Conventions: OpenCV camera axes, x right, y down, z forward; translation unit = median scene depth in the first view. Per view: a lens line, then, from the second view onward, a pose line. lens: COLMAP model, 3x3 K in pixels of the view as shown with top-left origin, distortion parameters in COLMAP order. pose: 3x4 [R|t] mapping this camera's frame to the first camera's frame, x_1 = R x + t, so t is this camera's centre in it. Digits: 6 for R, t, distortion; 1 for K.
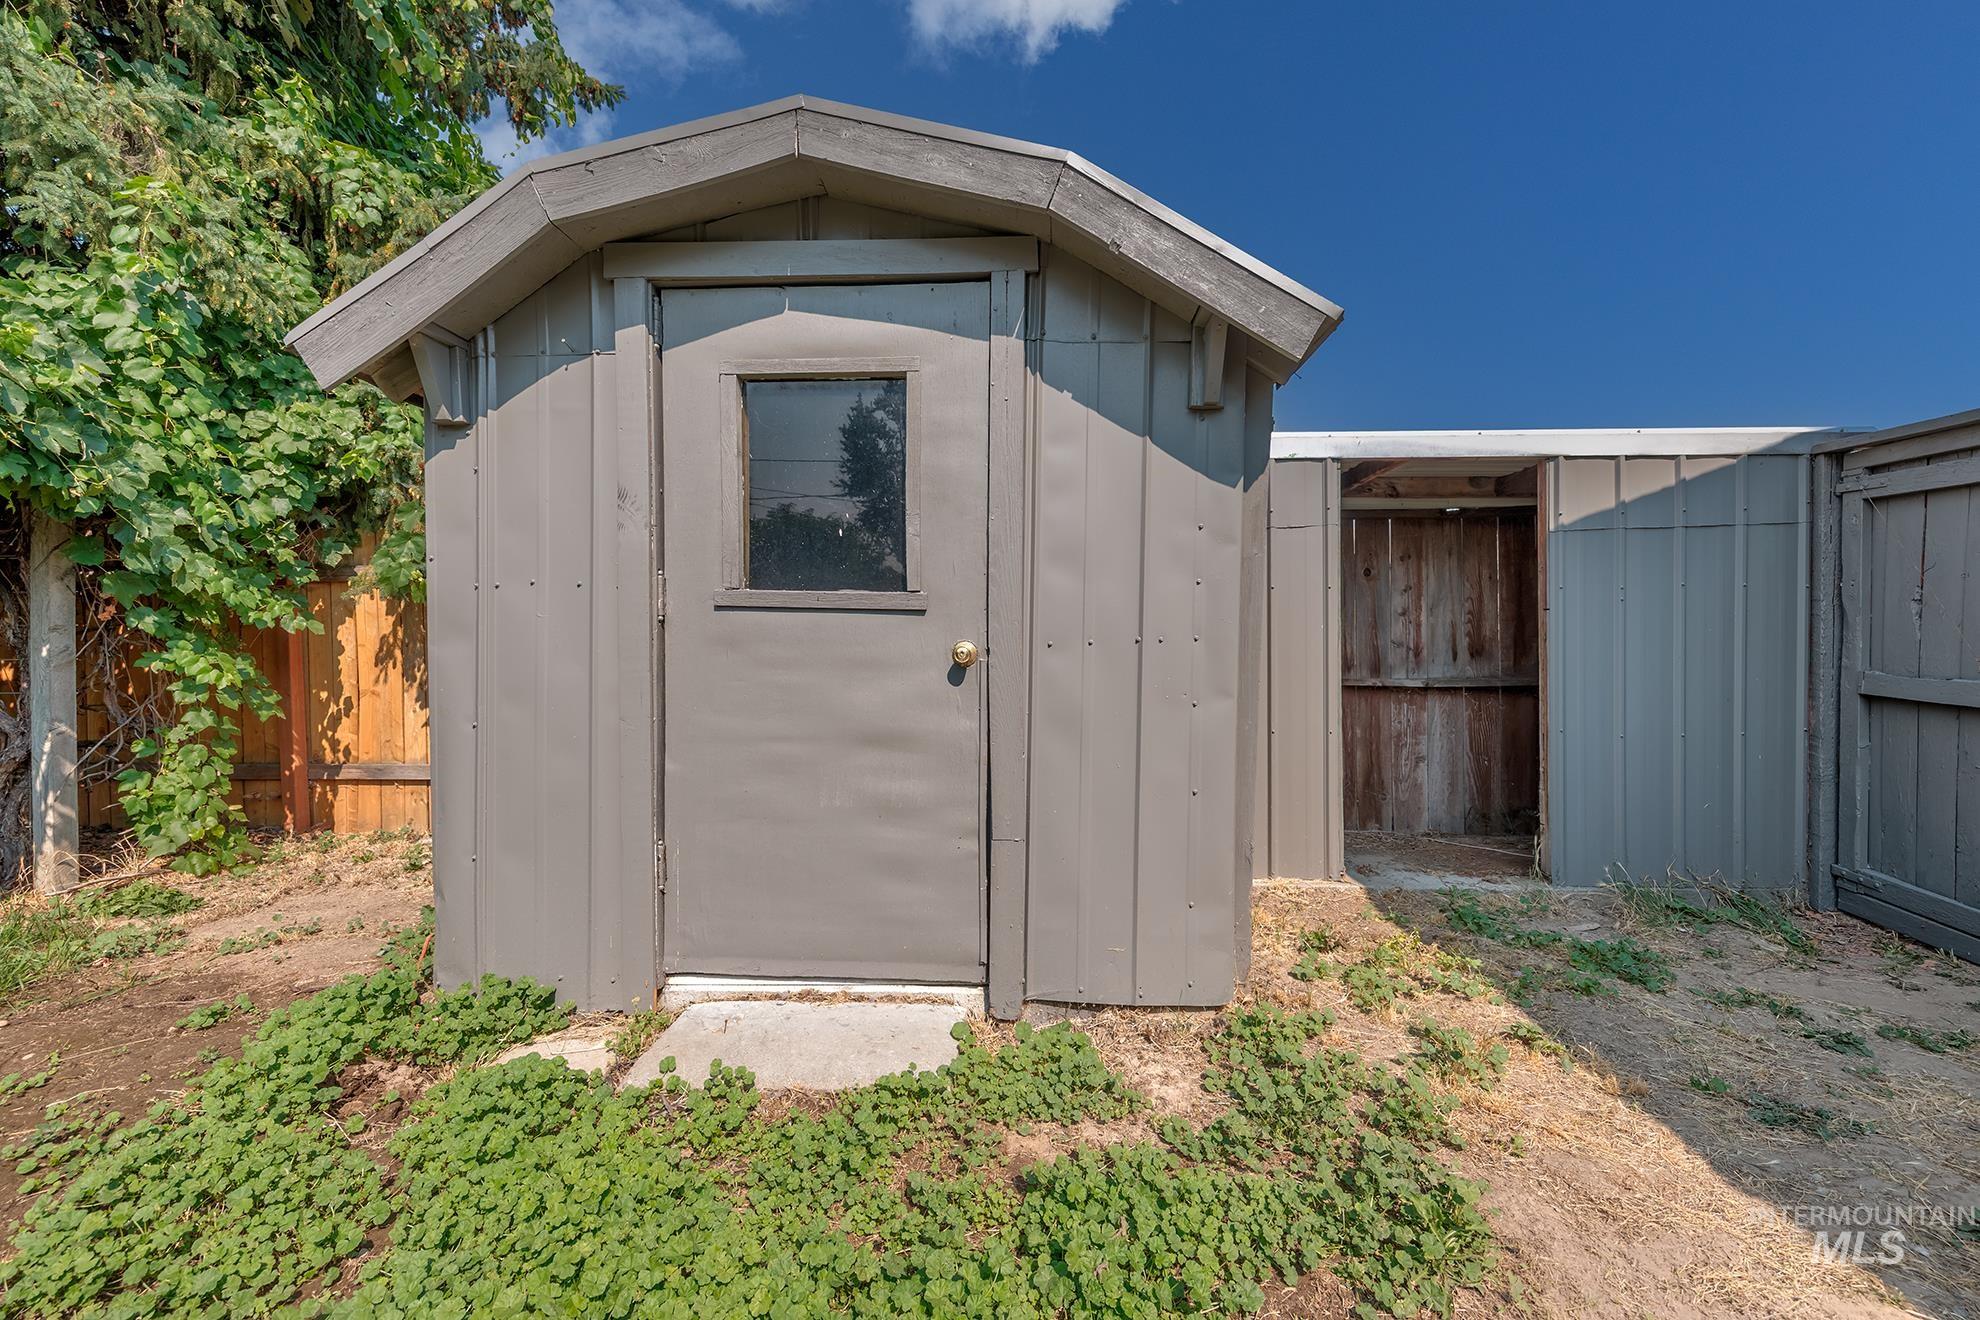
lens RADIAL K [[824.6, 0, 995.0], [0, 824.6, 654.4], [0, 0, 1]] dist [0.000460, -0.000104]
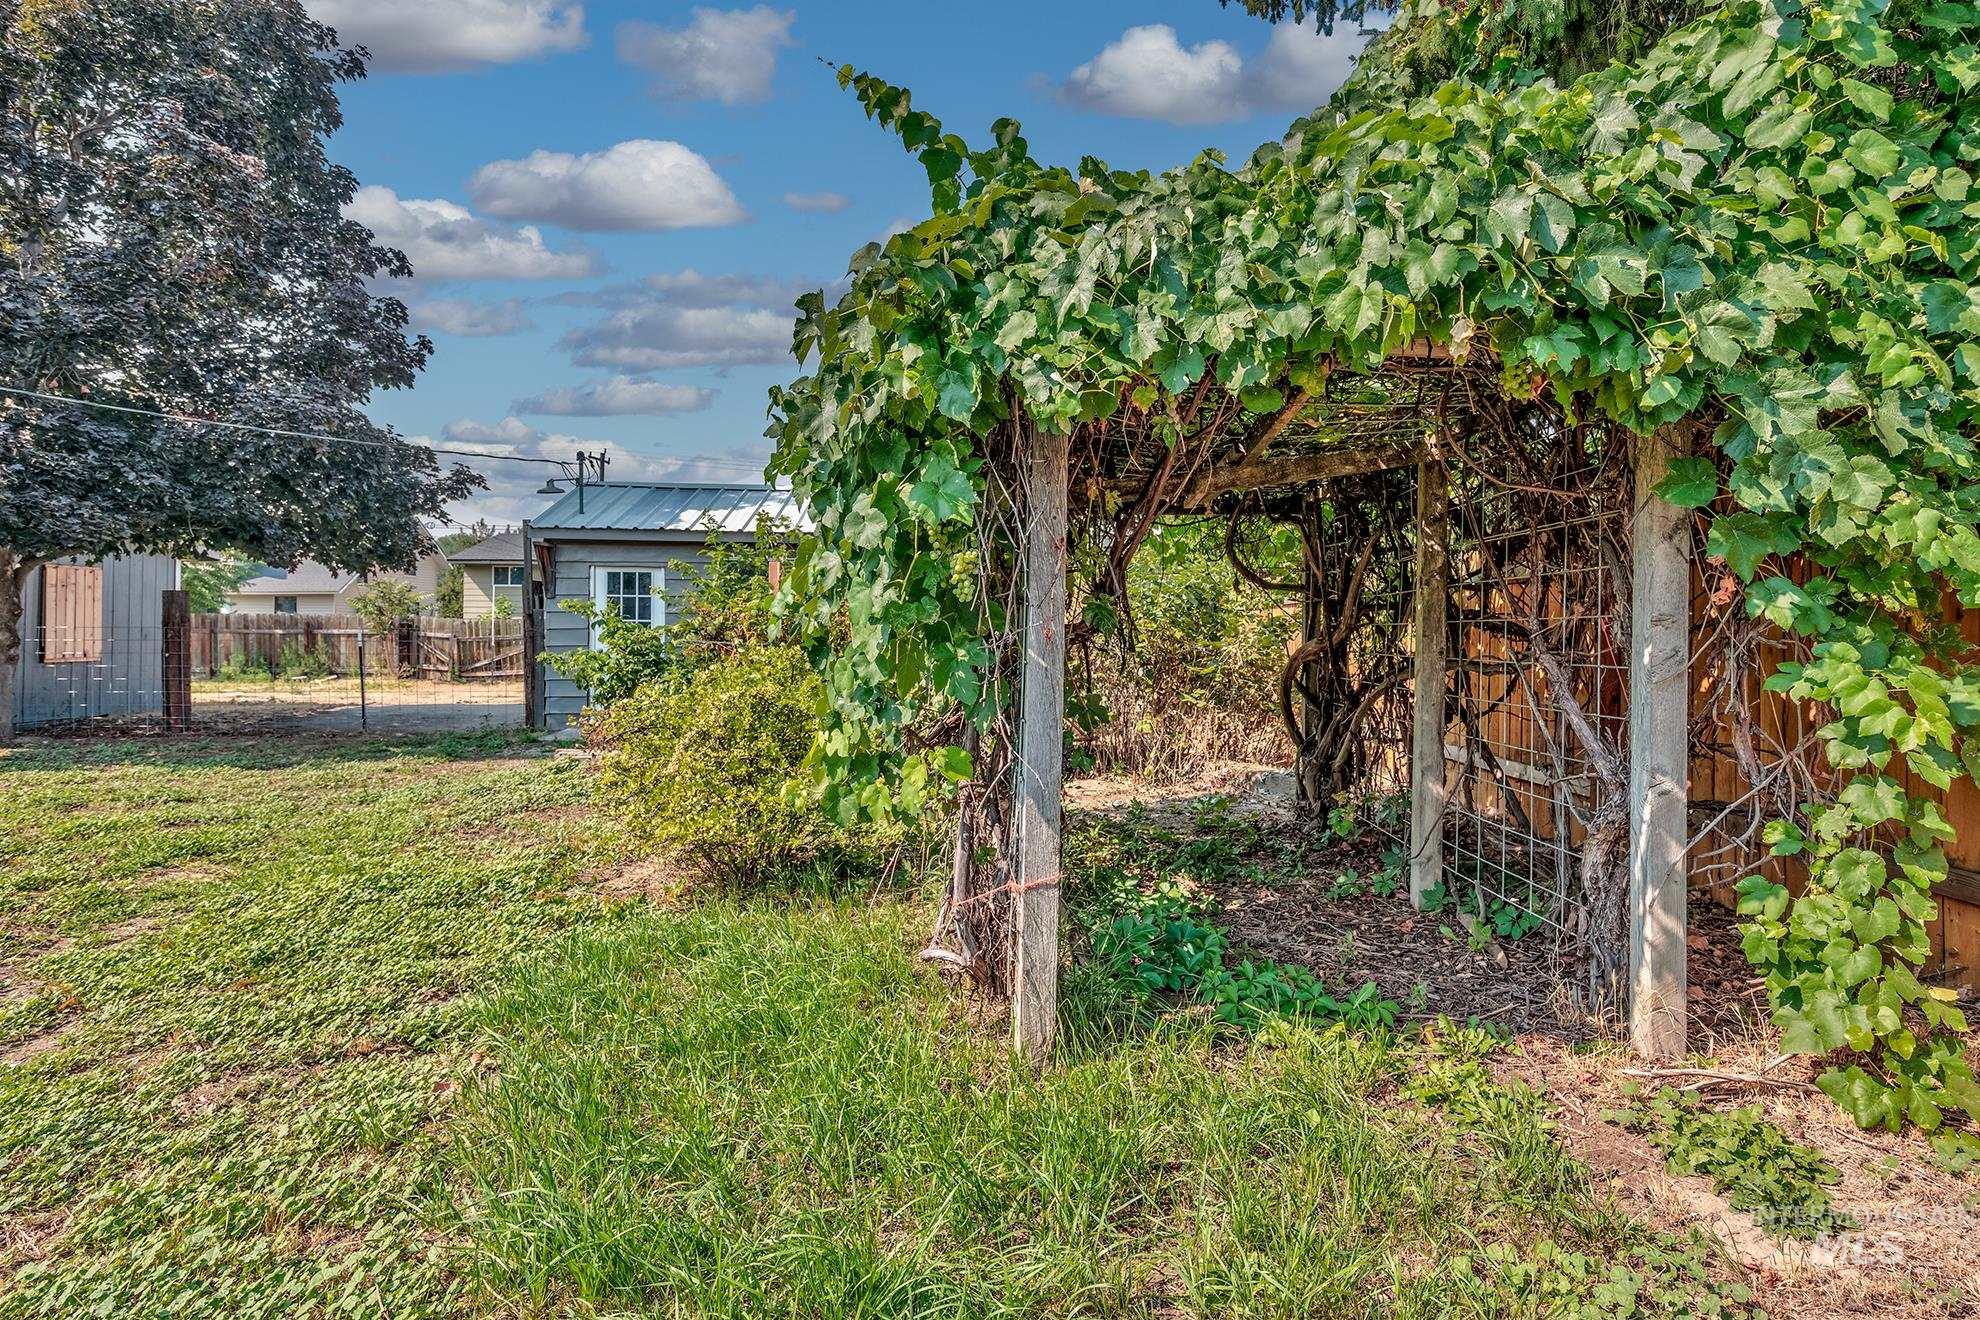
lens RADIAL K [[1058.8, 0, 1033.7], [0, 1058.8, 624.7], [0, 0, 1]] dist [-0.003444, -0.001908]
pose [[0.063846, 0.001700, -0.997958, -0.384091], [-0.014573, 0.999894, 0.000771, -0.021017], [0.997853, 0.014494, 0.063864, 0.479263]]
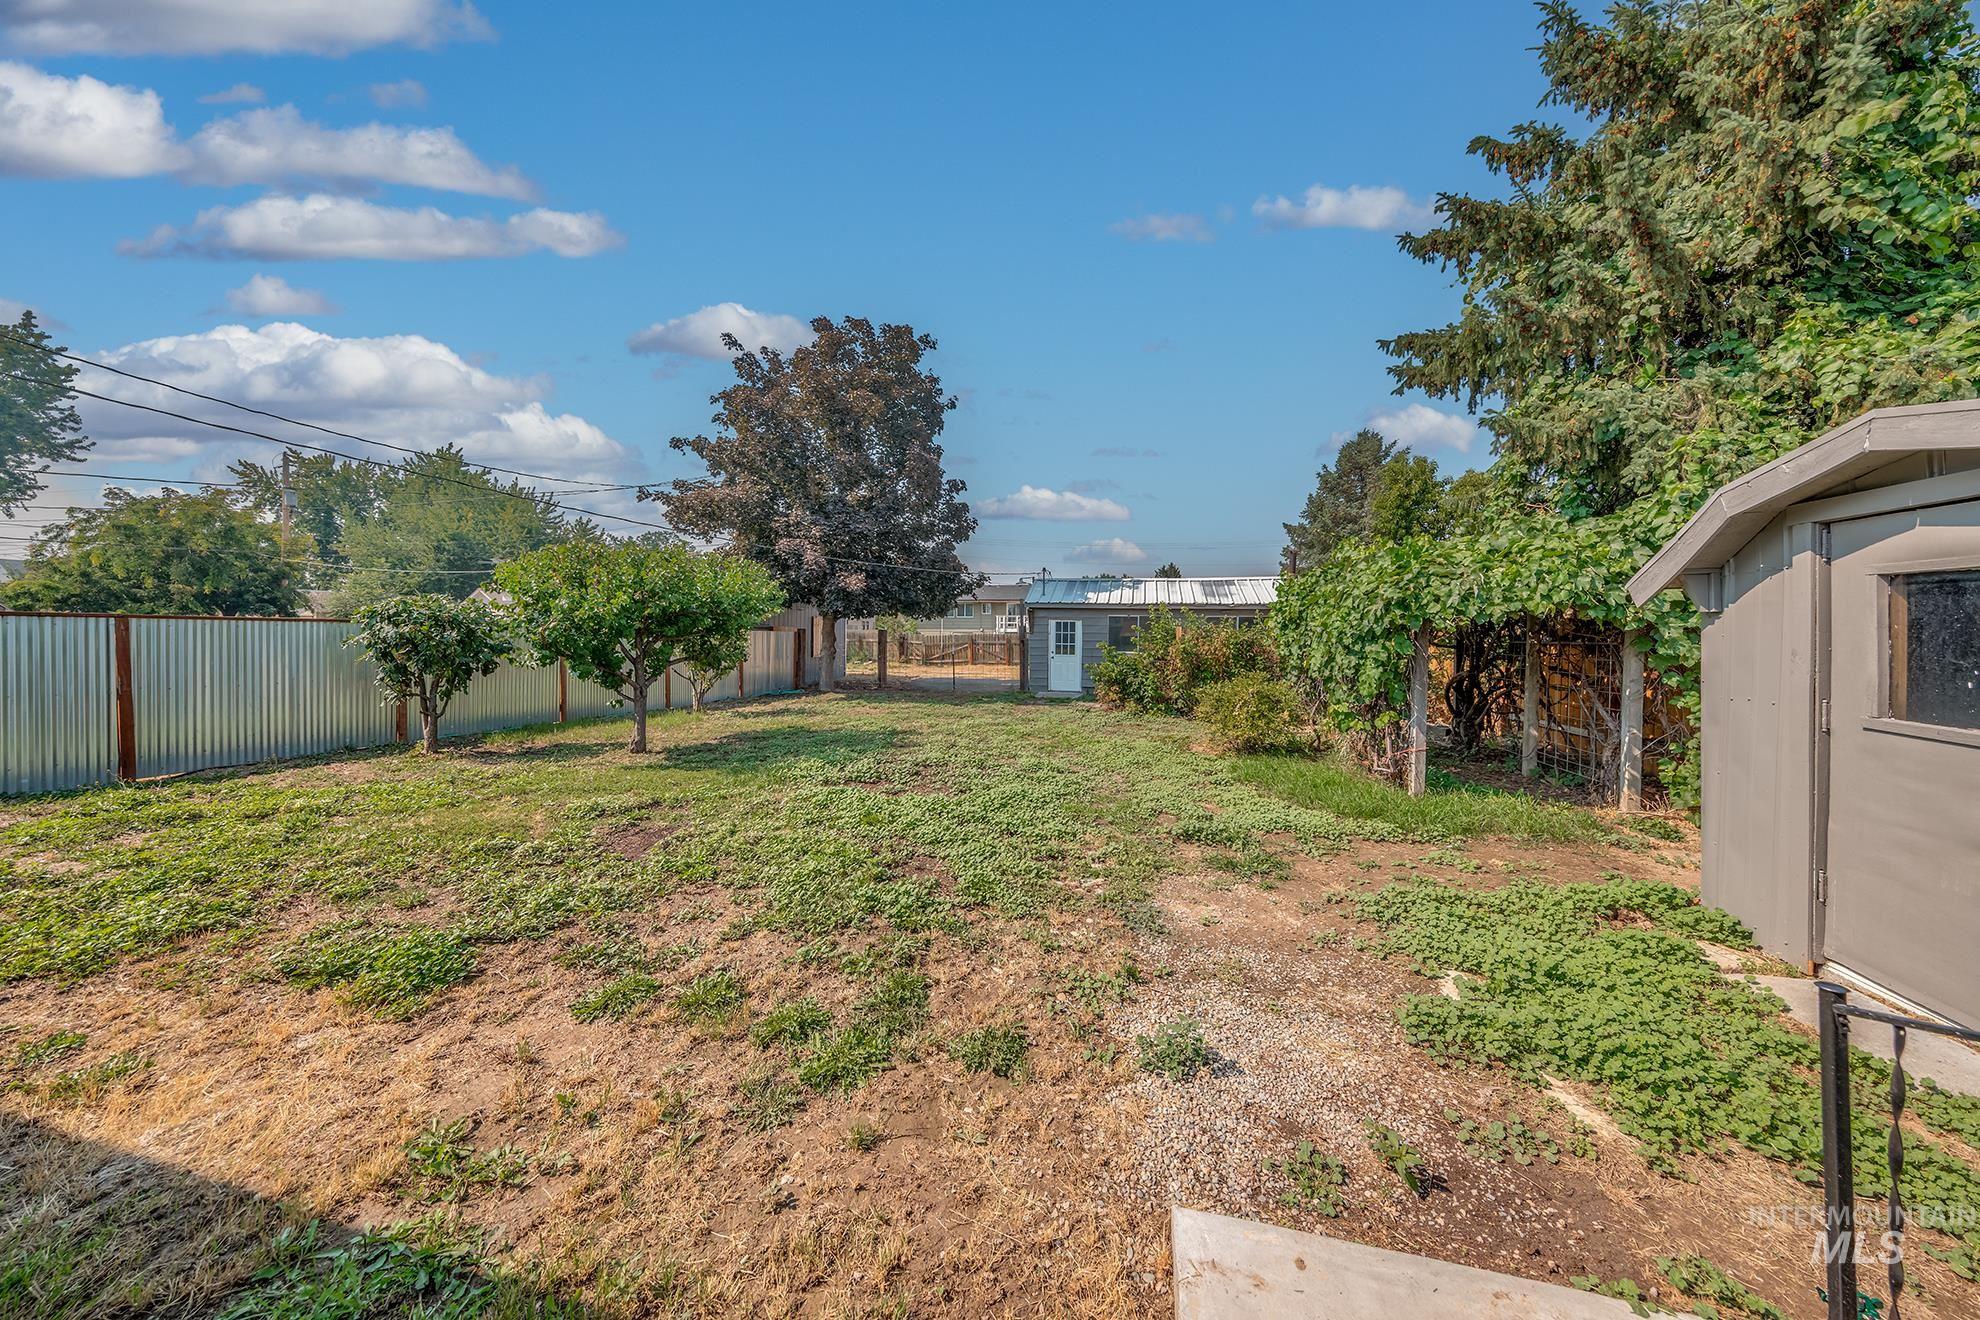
lens RADIAL K [[635.6, 0, 983.5], [0, 635.6, 633.0], [0, 0, 1]] dist [-0.006752, -0.000128]
pose [[-0.223106, 0.004560, -0.974783, 0.682210], [-0.022586, 0.999696, 0.009845, -0.123858], [0.974532, 0.024213, -0.222936, -0.188875]]
